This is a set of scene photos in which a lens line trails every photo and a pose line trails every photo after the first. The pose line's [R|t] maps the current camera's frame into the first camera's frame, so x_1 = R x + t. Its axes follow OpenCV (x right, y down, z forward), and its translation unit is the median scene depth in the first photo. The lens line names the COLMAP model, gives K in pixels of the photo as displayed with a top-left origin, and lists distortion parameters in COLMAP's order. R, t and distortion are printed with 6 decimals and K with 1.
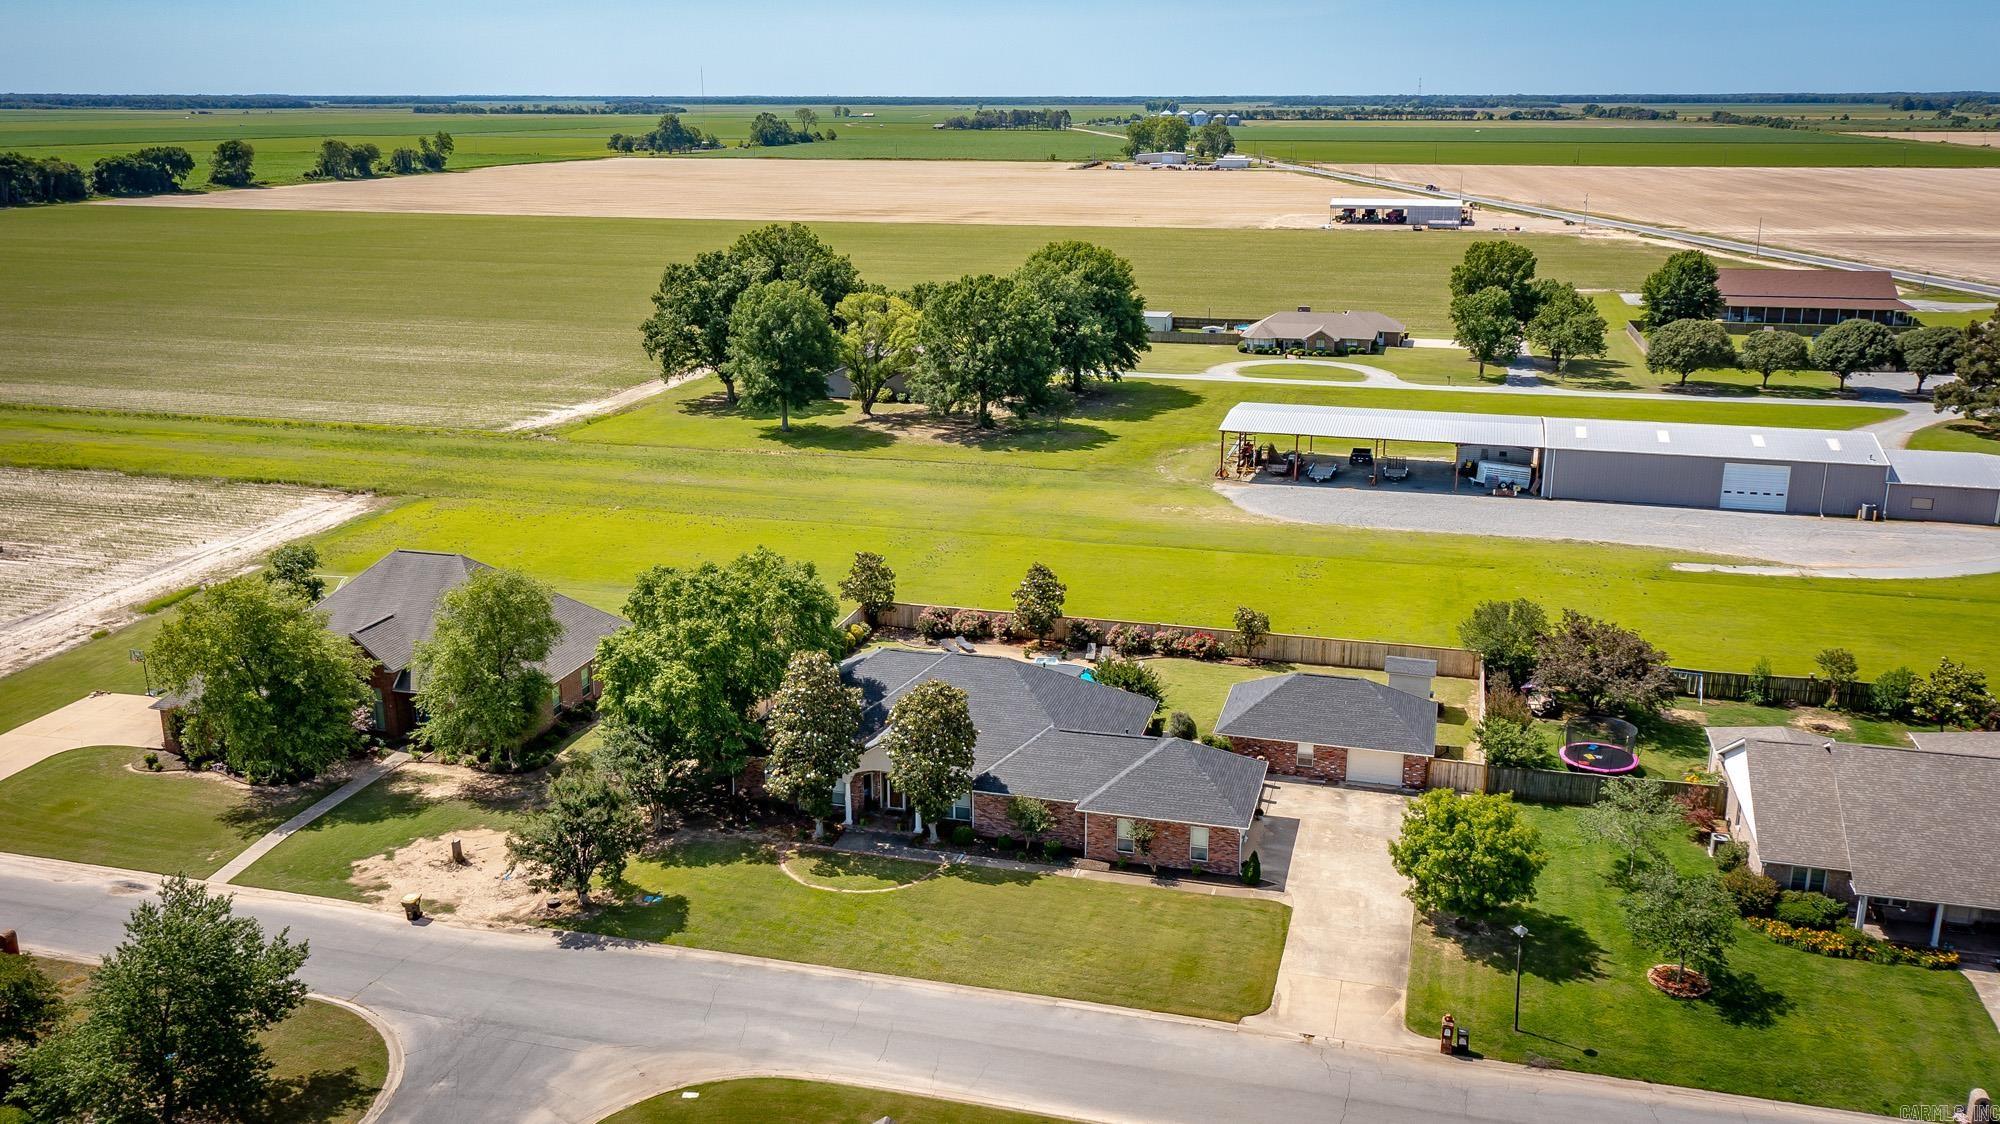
lens RADIAL K [[1613.7, 0, 1000.0], [0, 1613.7, 562.0], [0, 0, 1]] dist [0.000457, 0.033935]
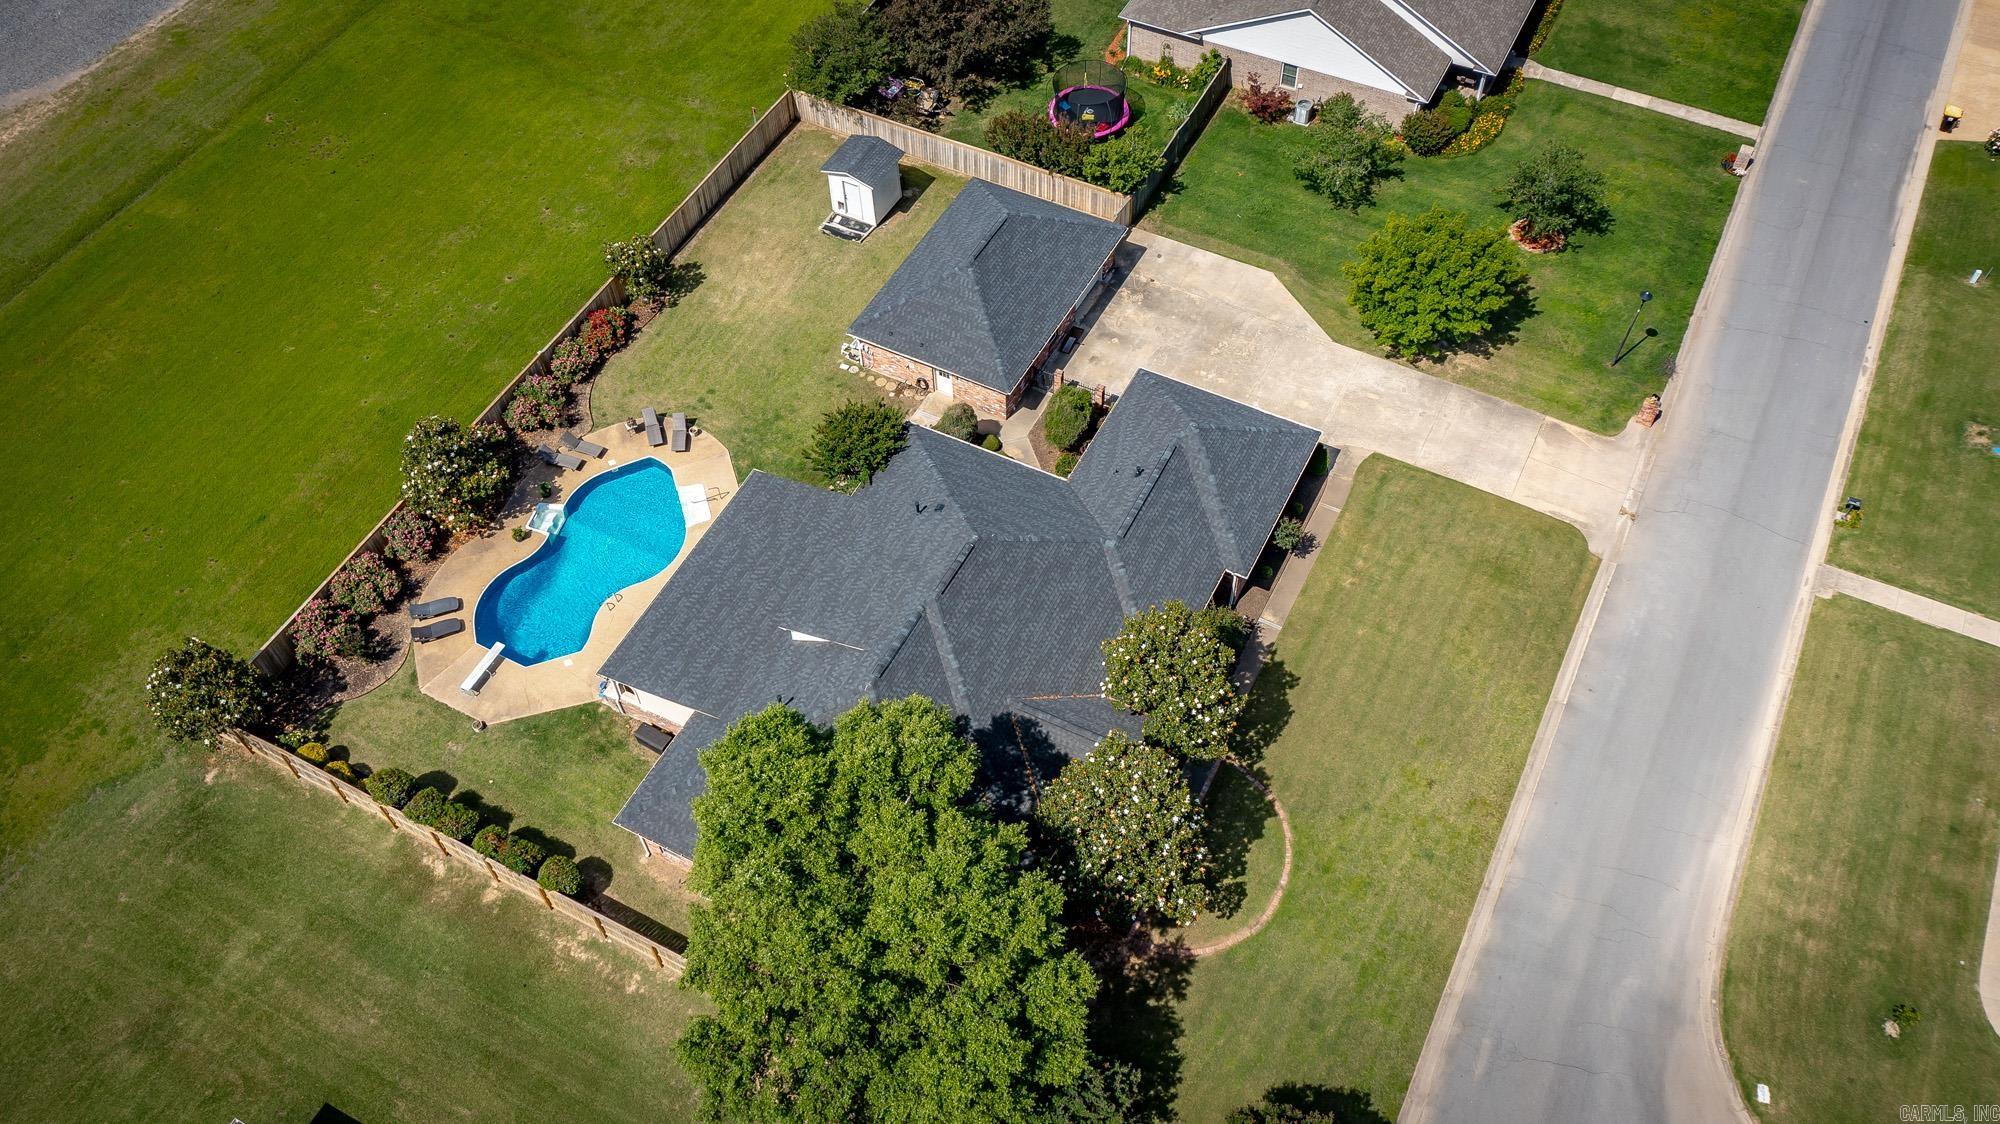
lens RADIAL K [[1613.7, 0, 1000.0], [0, 1613.7, 562.0], [0, 0, 1]] dist [0.000457, 0.033935]
pose [[0.207888, -0.784054, 0.584844, -0.425003], [0.289937, 0.620429, 0.728700, -0.452841], [-0.934194, 0.018080, 0.356306, 0.808883]]
